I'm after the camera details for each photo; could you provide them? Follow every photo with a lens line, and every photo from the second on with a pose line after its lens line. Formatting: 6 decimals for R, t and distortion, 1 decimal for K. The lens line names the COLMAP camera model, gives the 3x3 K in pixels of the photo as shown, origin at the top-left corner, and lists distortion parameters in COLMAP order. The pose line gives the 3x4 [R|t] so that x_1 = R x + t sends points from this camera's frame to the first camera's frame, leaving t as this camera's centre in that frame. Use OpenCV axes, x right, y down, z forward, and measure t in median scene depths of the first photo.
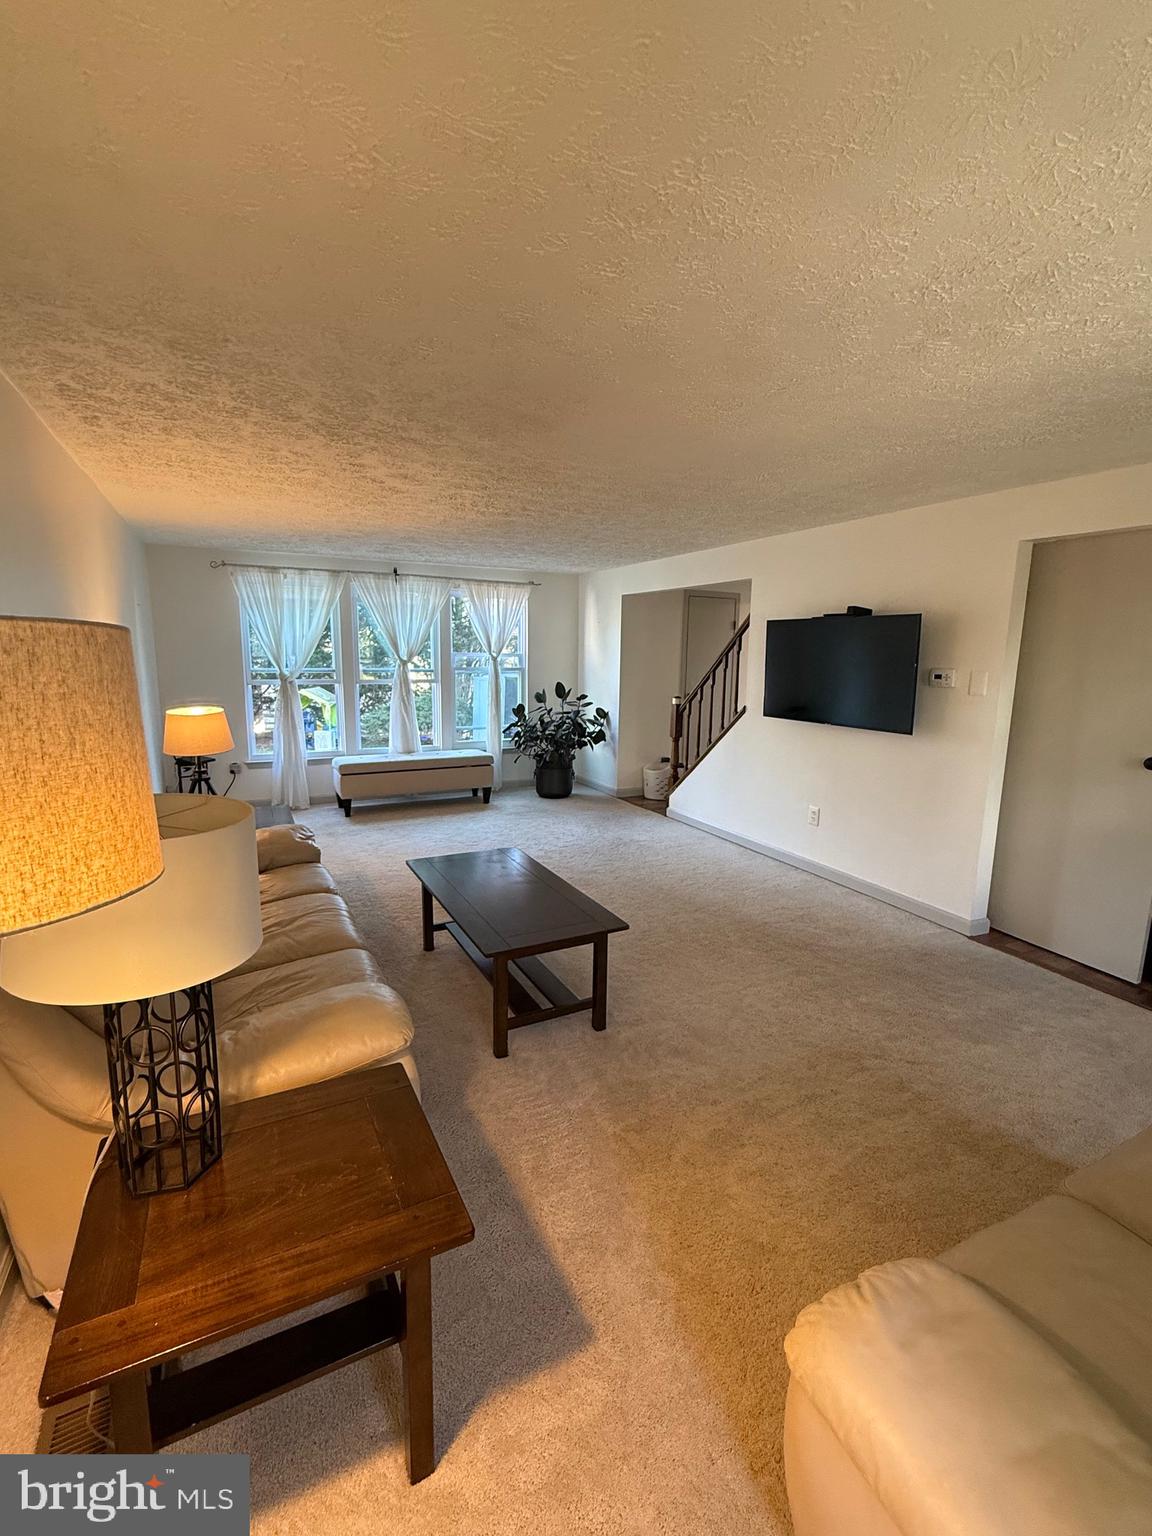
lens RADIAL K [[680.2, 0, 576.0], [0, 680.2, 768.0], [0, 0, 1]] dist [0.002107, -0.000571]
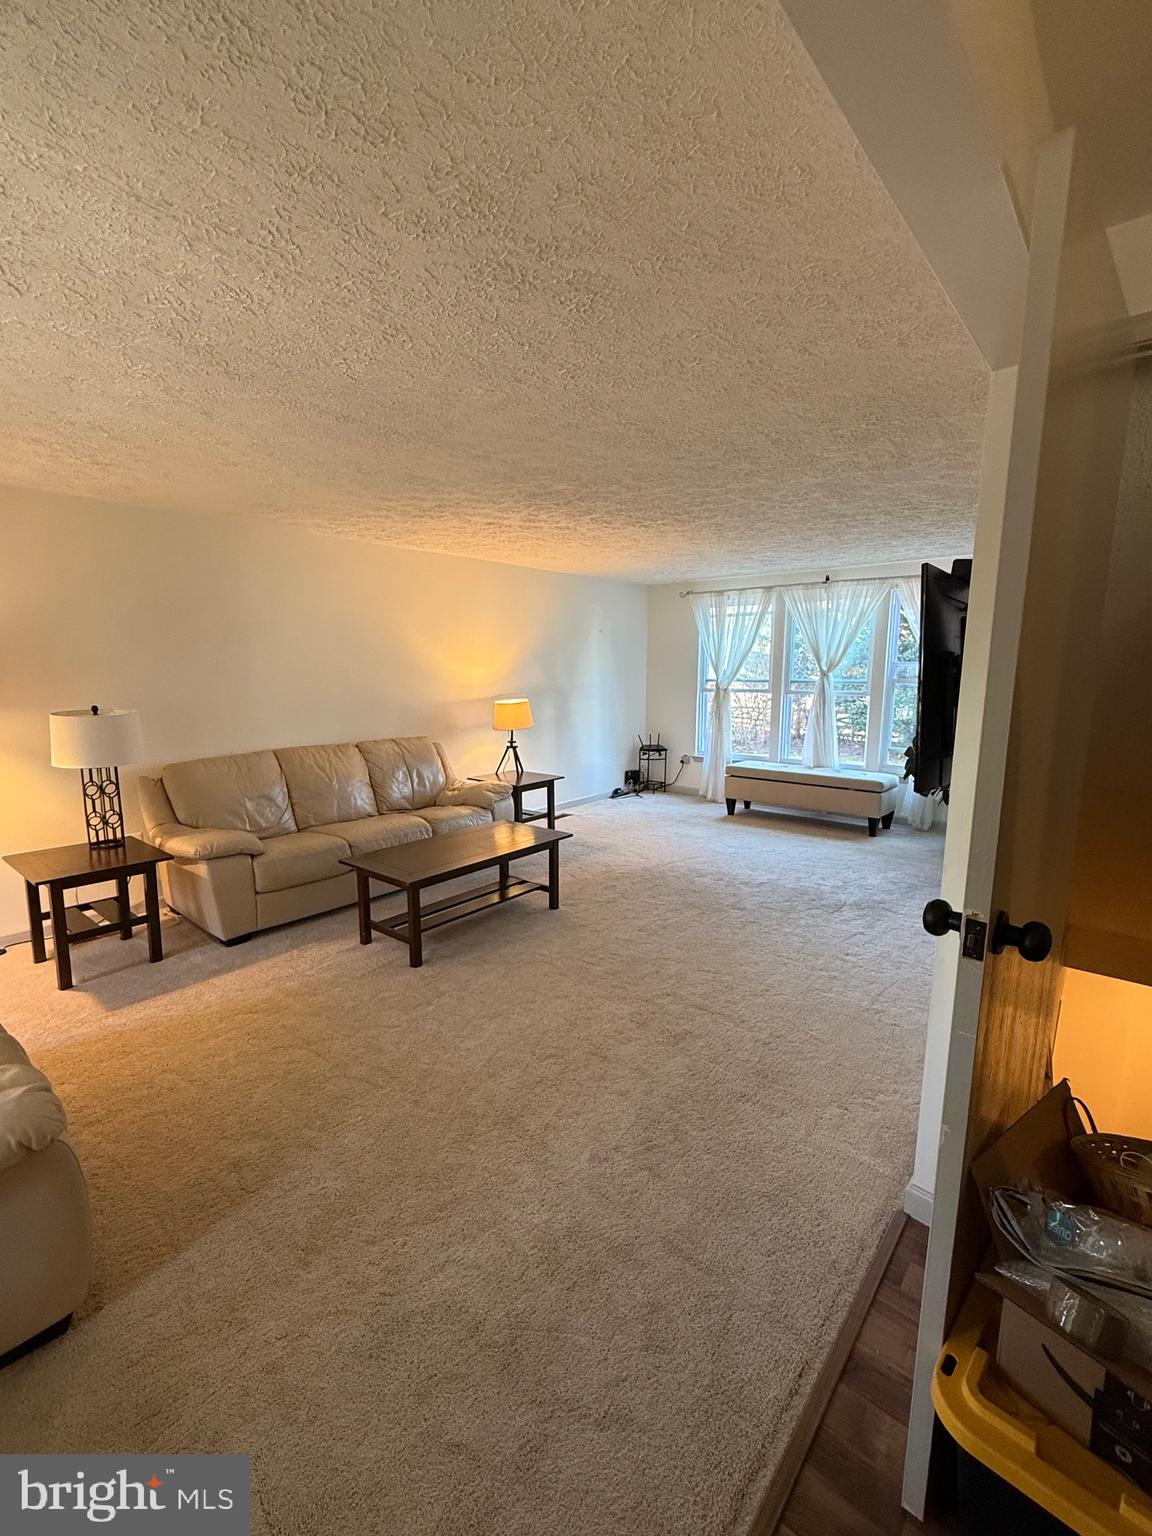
lens RADIAL K [[680.2, 0, 576.0], [0, 680.2, 768.0], [0, 0, 1]] dist [0.002107, -0.000571]
pose [[0.390573, 0.124235, -0.912150, 0.539863], [-0.151448, 0.986023, 0.069448, -0.039409], [0.908029, 0.111018, 0.403929, 0.332259]]
